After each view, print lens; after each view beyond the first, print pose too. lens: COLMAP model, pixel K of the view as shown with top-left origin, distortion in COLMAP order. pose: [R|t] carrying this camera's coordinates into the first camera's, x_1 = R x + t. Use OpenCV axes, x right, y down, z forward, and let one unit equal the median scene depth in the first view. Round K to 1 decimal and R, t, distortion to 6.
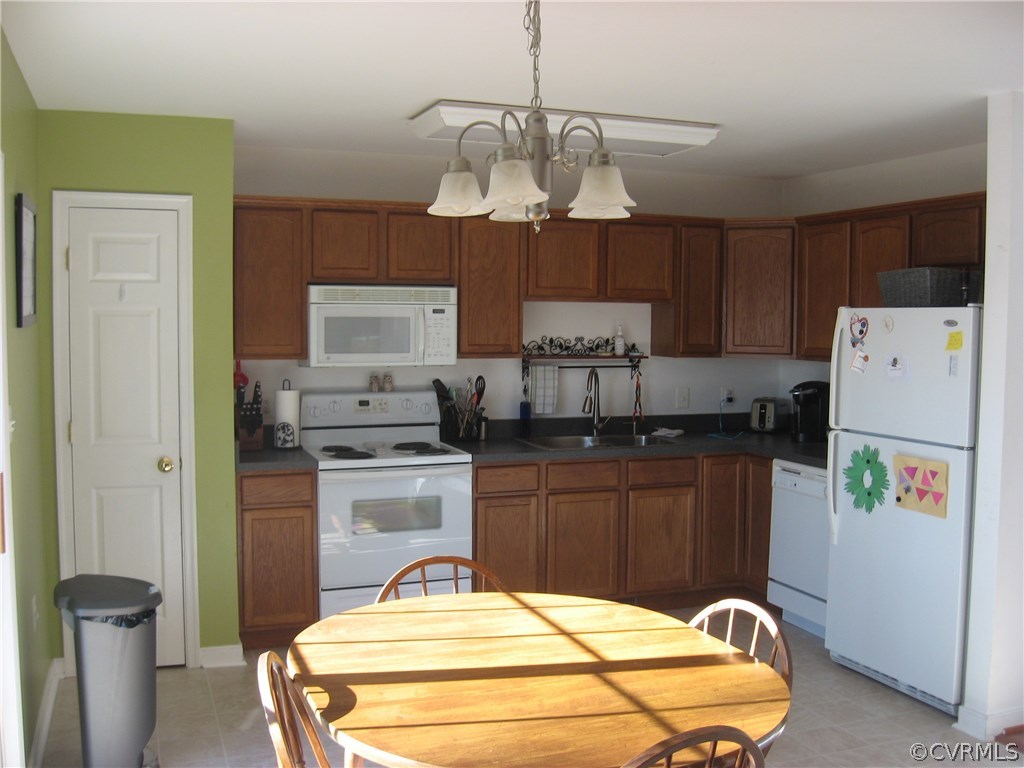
lens RADIAL K [[1070.0, 0, 510.8], [0, 1070.0, 381.3], [0, 0, 1]] dist [-0.109474, 0.000000]
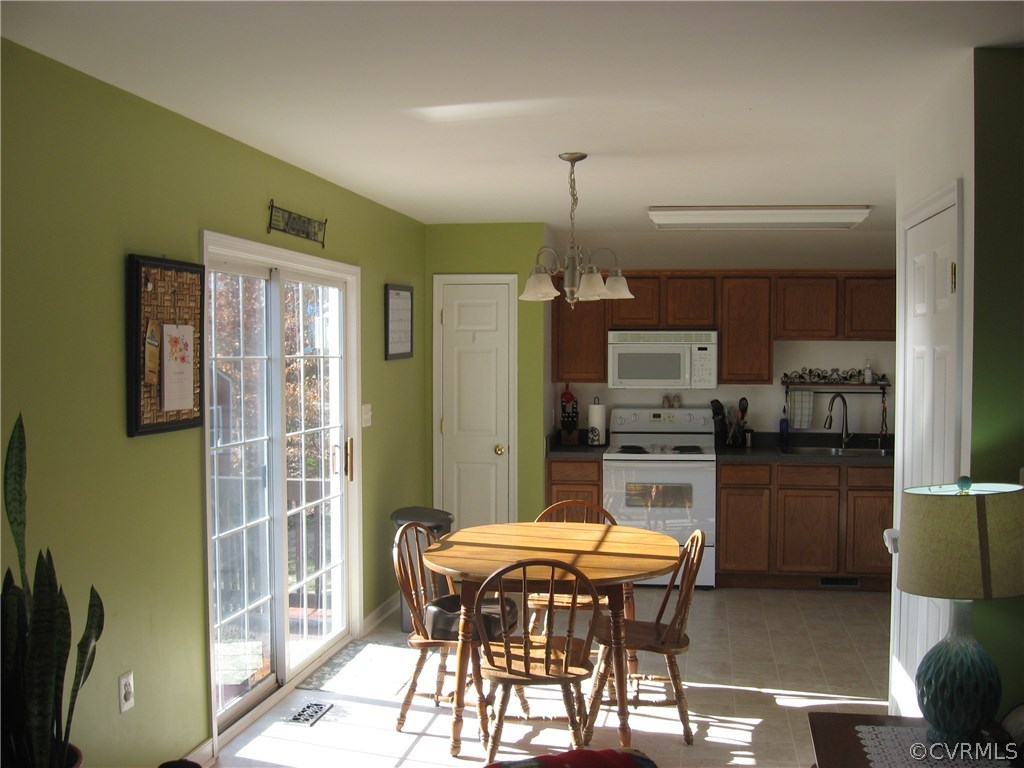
lens RADIAL K [[1070.0, 0, 514.4], [0, 1070.0, 384.7], [0, 0, 1]] dist [-0.109474, 0.000000]
pose [[0.866343, 0.013159, -0.499275, 0.397601], [-0.025428, 0.999519, -0.017781, 0.009883], [0.498801, 0.028100, 0.866261, -0.285948]]
